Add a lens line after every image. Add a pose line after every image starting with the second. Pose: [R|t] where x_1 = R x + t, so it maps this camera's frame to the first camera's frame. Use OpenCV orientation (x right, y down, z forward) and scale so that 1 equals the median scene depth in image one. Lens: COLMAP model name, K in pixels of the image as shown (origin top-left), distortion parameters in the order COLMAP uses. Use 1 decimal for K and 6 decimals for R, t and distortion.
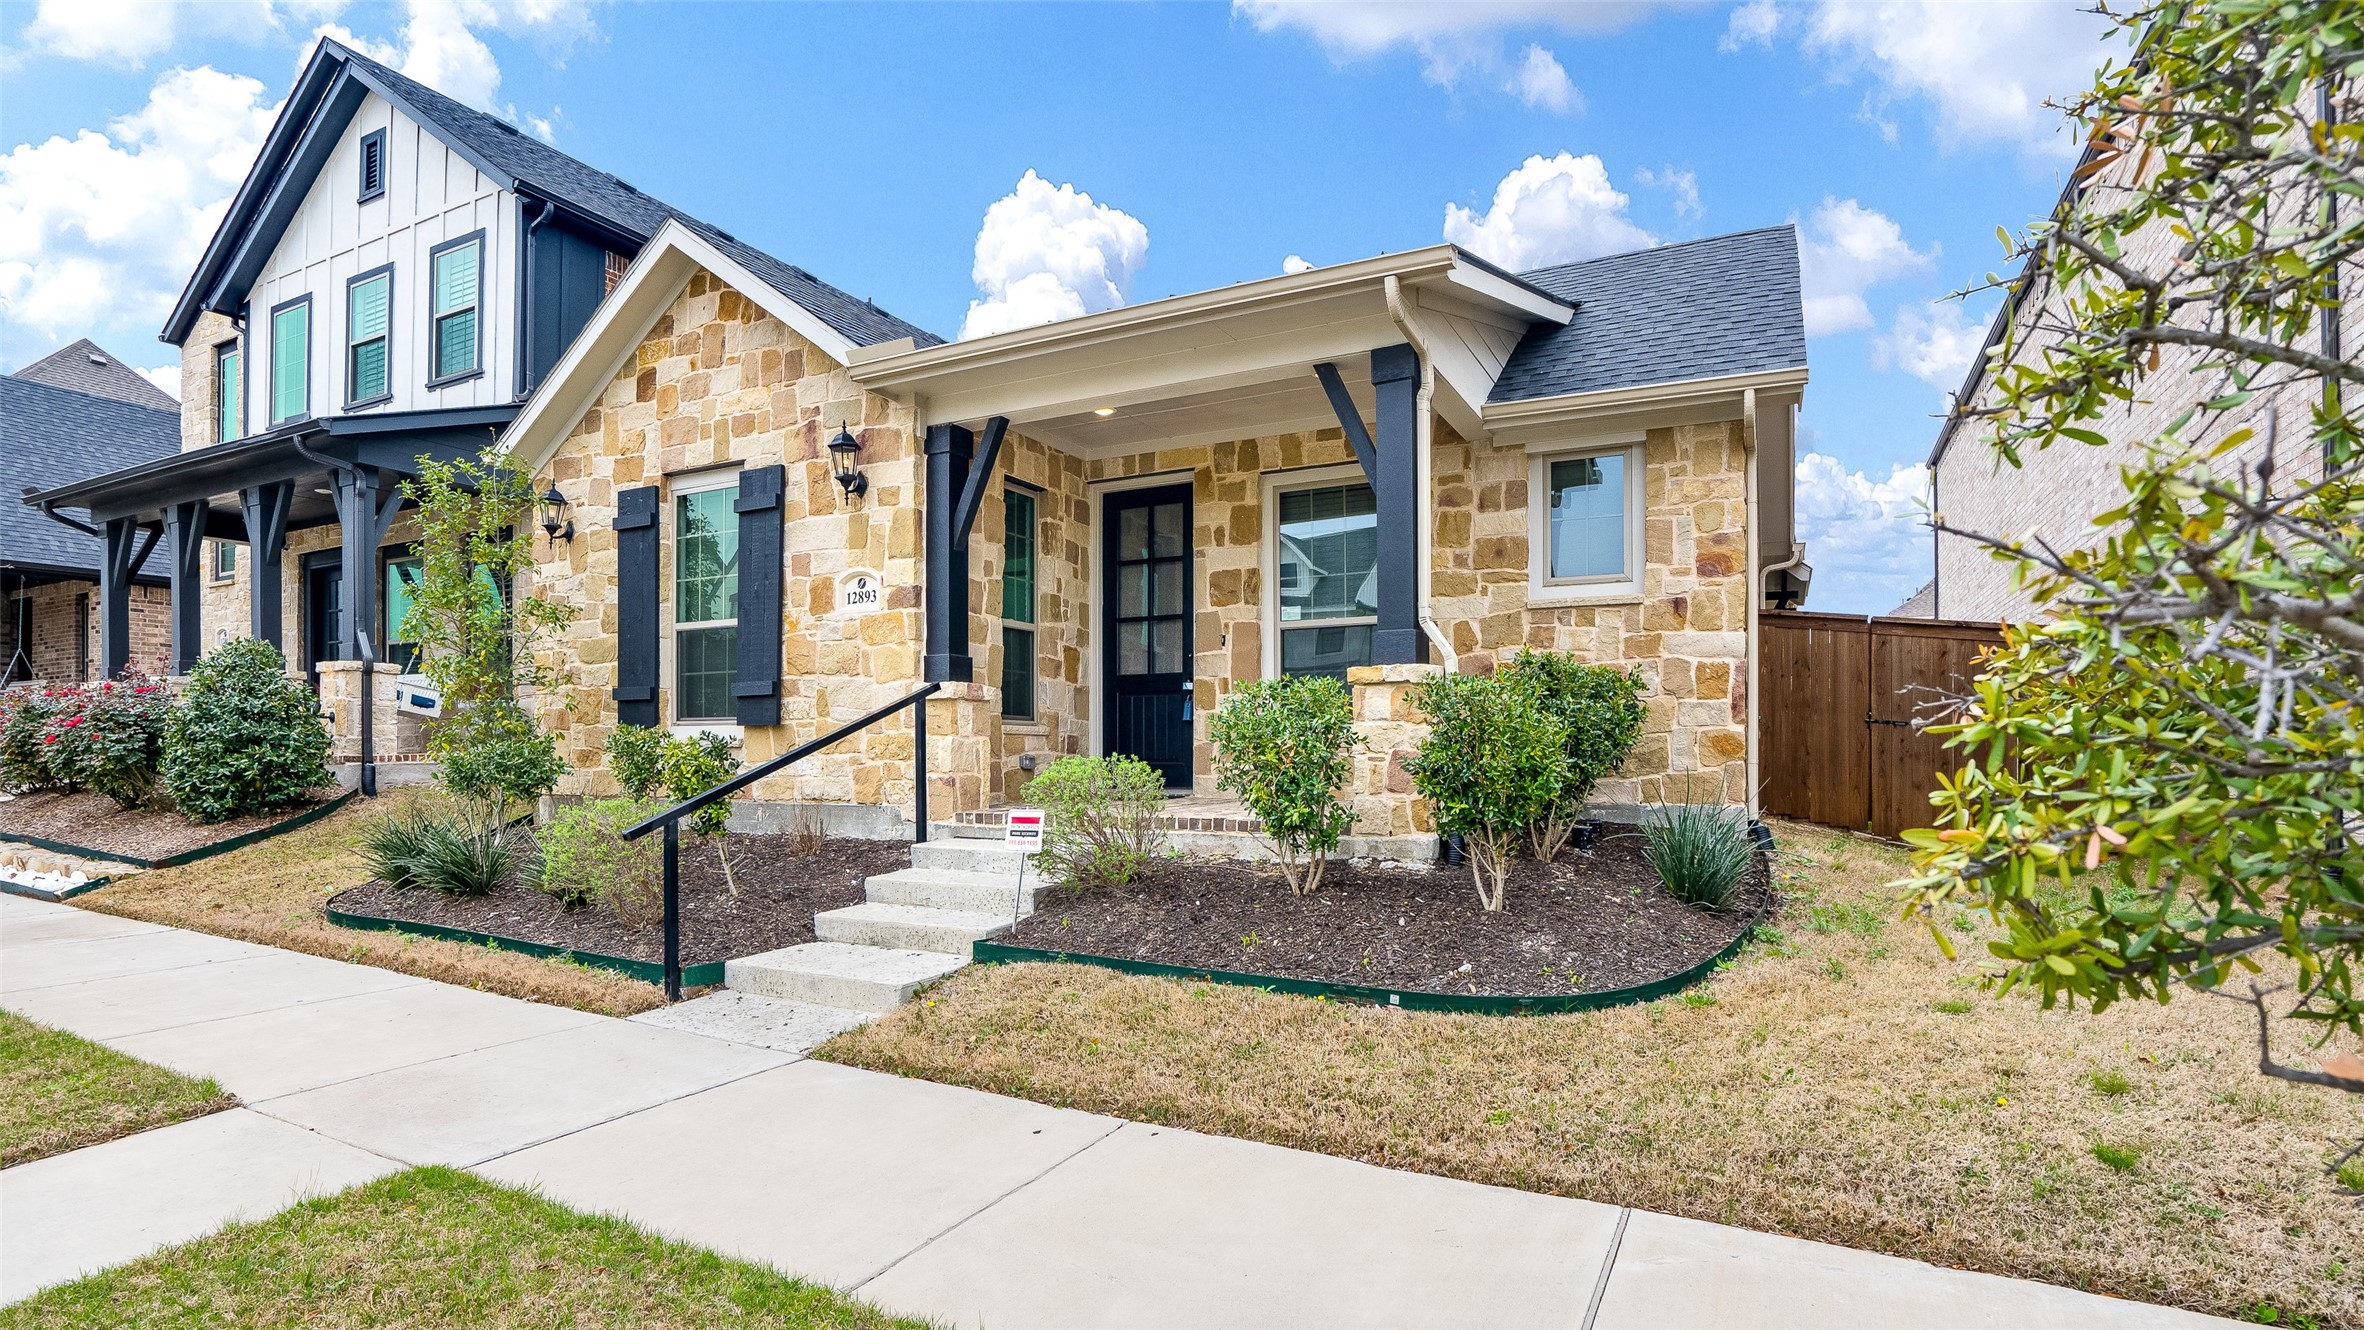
lens RADIAL K [[1123.8, 0, 1181.8], [0, 1123.8, 659.9], [0, 0, 1]] dist [-0.046512, 0.000204]
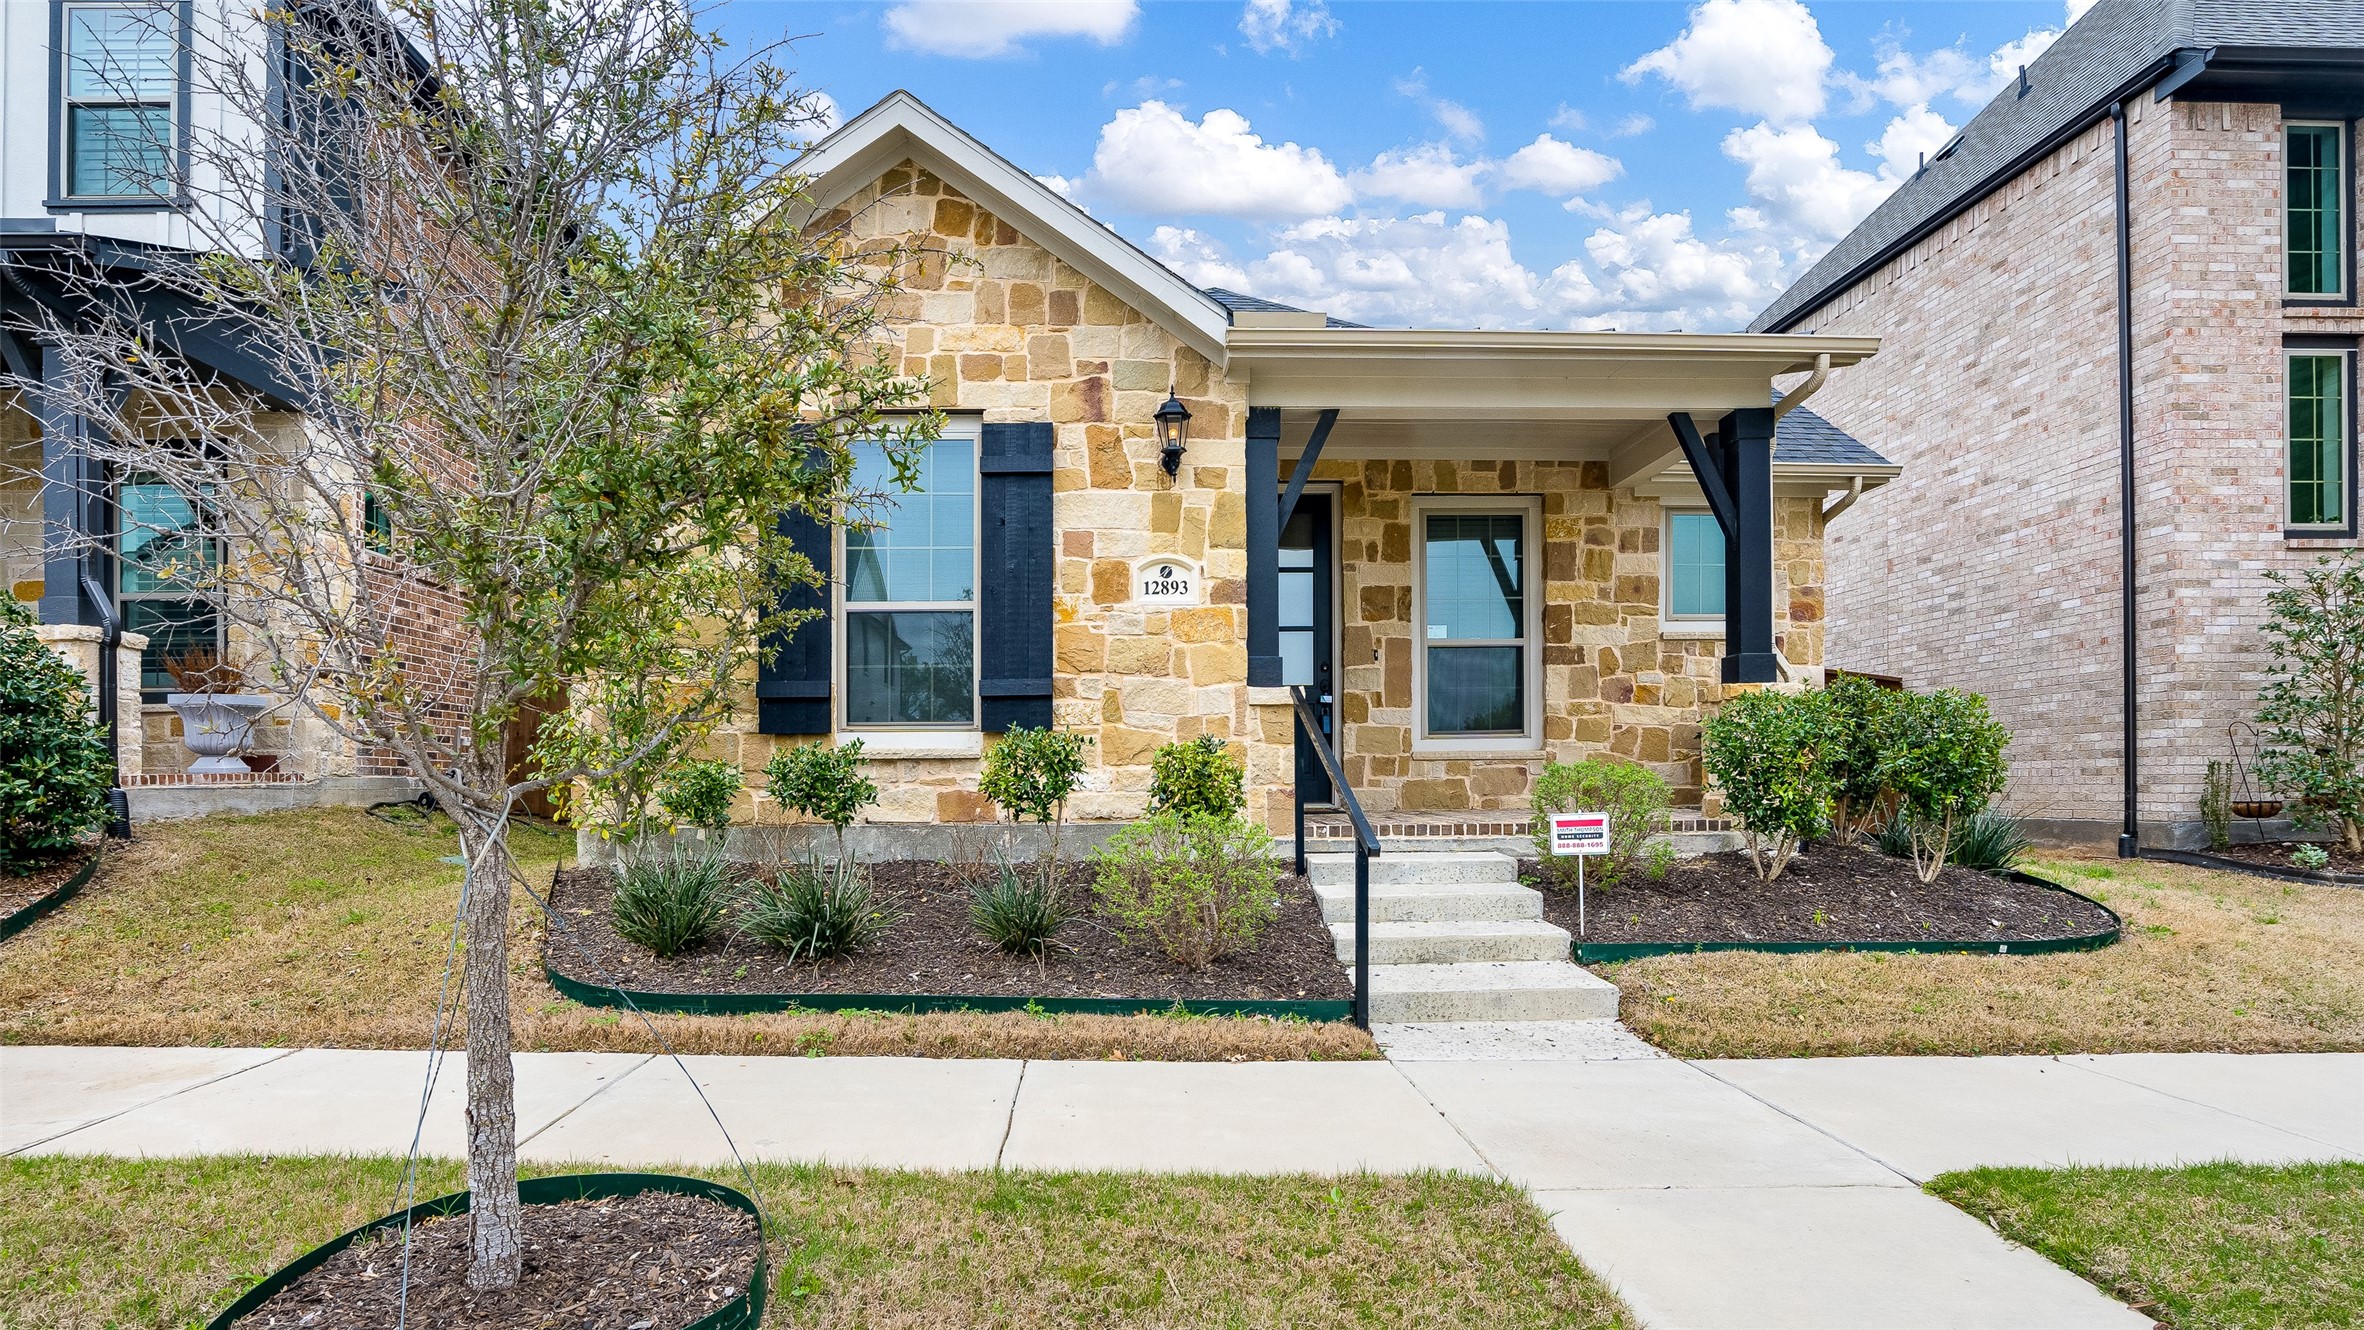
lens RADIAL K [[1170.3, 0, 1187.4], [0, 1170.3, 673.5], [0, 0, 1]] dist [-0.038412, 0.000364]
pose [[0.875646, 0.036840, 0.481546, -0.689983], [-0.031061, 0.999318, -0.019969, 0.028654], [-0.481954, 0.002528, 0.876193, 0.178574]]
